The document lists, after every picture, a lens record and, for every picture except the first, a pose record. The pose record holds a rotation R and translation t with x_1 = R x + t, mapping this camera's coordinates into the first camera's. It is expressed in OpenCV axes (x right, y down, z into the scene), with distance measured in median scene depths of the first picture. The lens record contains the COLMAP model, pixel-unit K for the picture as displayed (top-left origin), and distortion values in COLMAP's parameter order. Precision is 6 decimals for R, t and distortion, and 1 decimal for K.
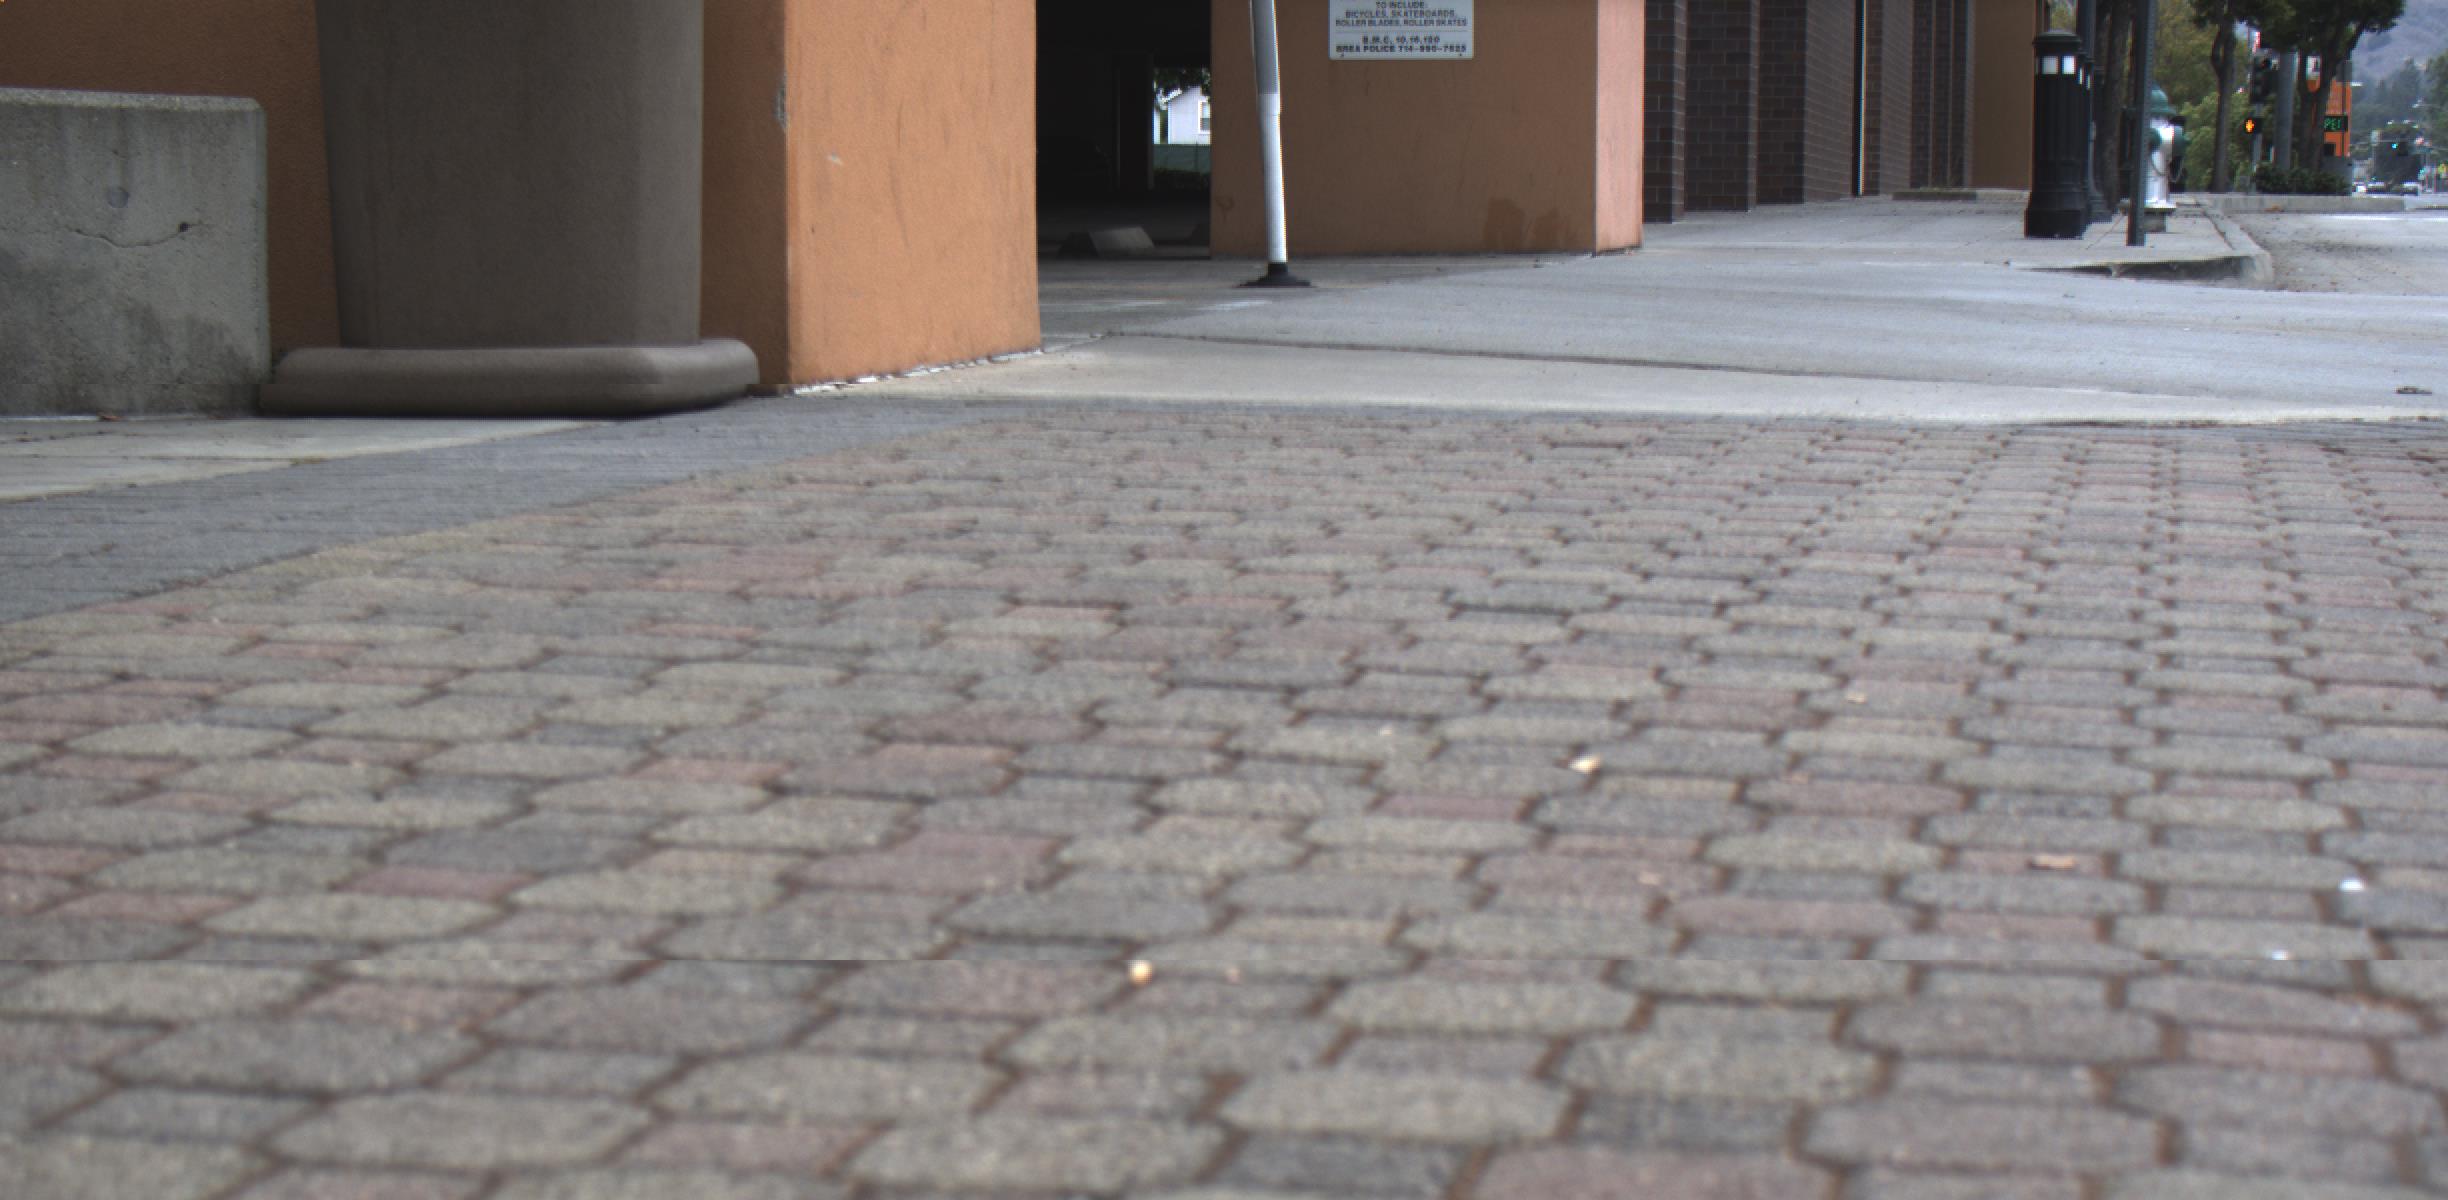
lens RADIAL K [[4399.9, 0, 1288.4], [0, 4399.9, 712.5], [0, 0, 1]] dist [-0.000991, 0.000000]
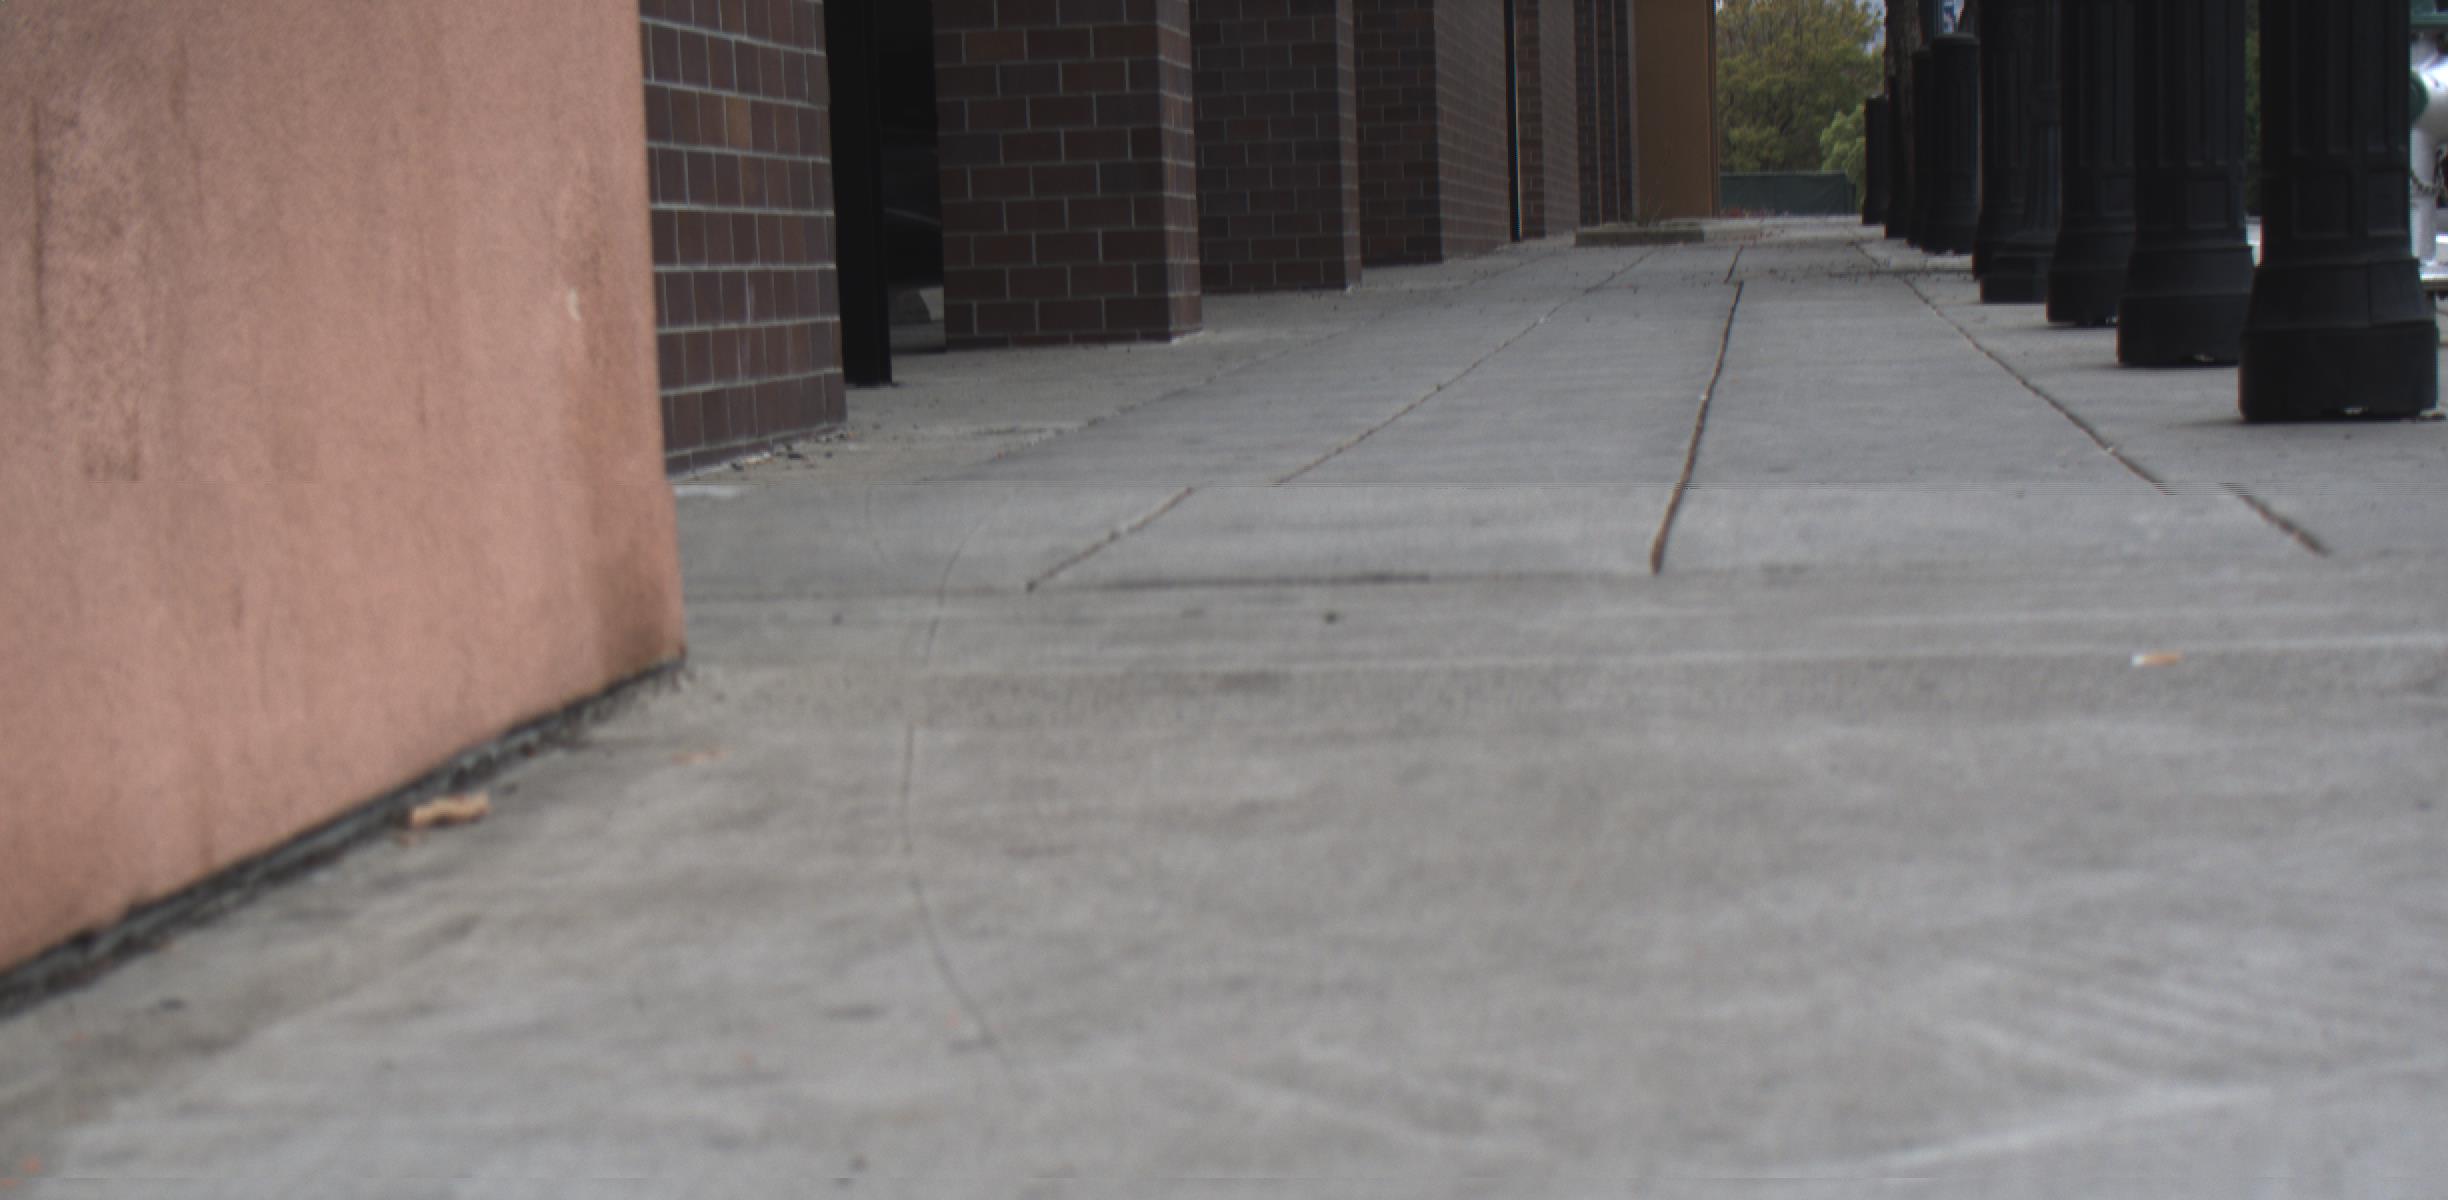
lens RADIAL K [[4399.9, 0, 1233.3], [0, 4399.9, 617.7], [0, 0, 1]] dist [-0.000991, 0.000000]
pose [[0.996599, -0.044509, 0.069344, 0.084755], [0.046652, 0.998473, -0.029597, -0.095960], [-0.067921, 0.032731, 0.997154, 0.764185]]
